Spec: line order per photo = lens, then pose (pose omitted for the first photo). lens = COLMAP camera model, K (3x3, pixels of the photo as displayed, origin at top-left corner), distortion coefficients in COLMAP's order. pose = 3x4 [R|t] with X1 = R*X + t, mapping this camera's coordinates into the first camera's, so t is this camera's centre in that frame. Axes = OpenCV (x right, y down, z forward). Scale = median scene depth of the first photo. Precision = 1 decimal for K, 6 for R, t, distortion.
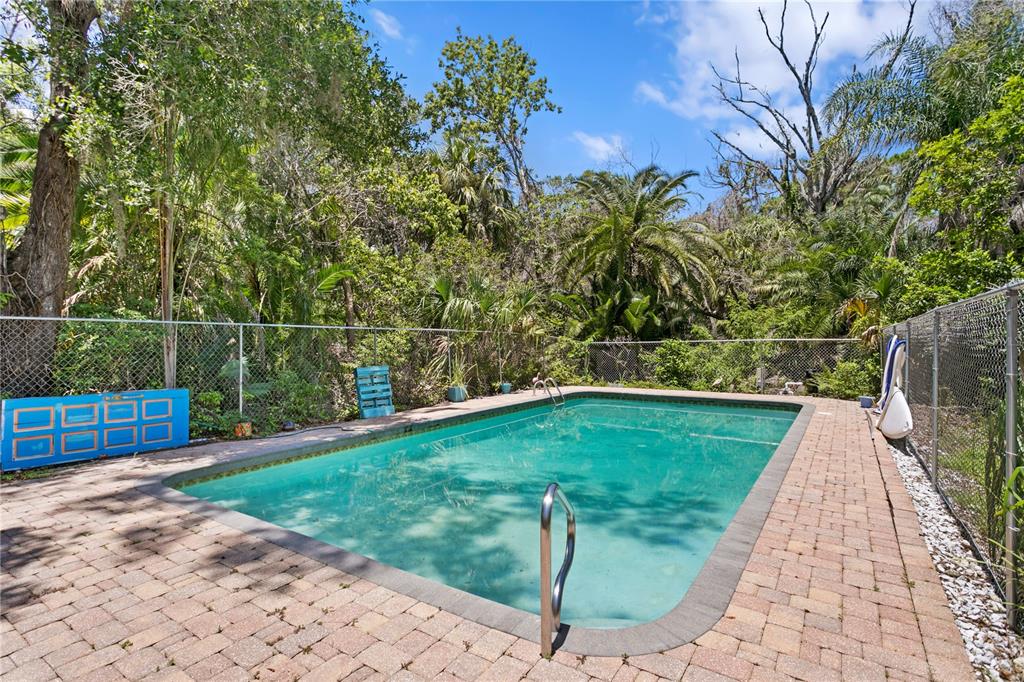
lens RADIAL K [[527.9, 0, 509.8], [0, 527.9, 345.0], [0, 0, 1]] dist [-0.005950, 0.000461]
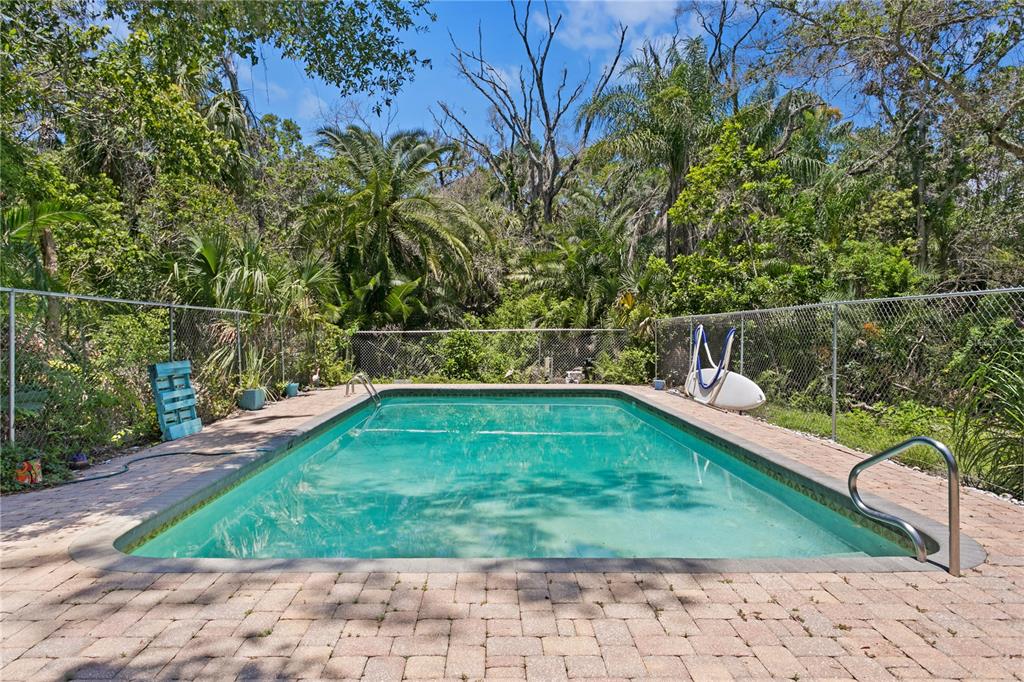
lens RADIAL K [[631.9, 0, 512.5], [0, 631.9, 335.2], [0, 0, 1]] dist [0.000481, 0.000080]
pose [[0.809123, 0.003804, 0.587627, -0.578319], [-0.000110, 0.999980, -0.006322, 0.018013], [-0.587640, 0.005051, 0.809107, 0.152928]]
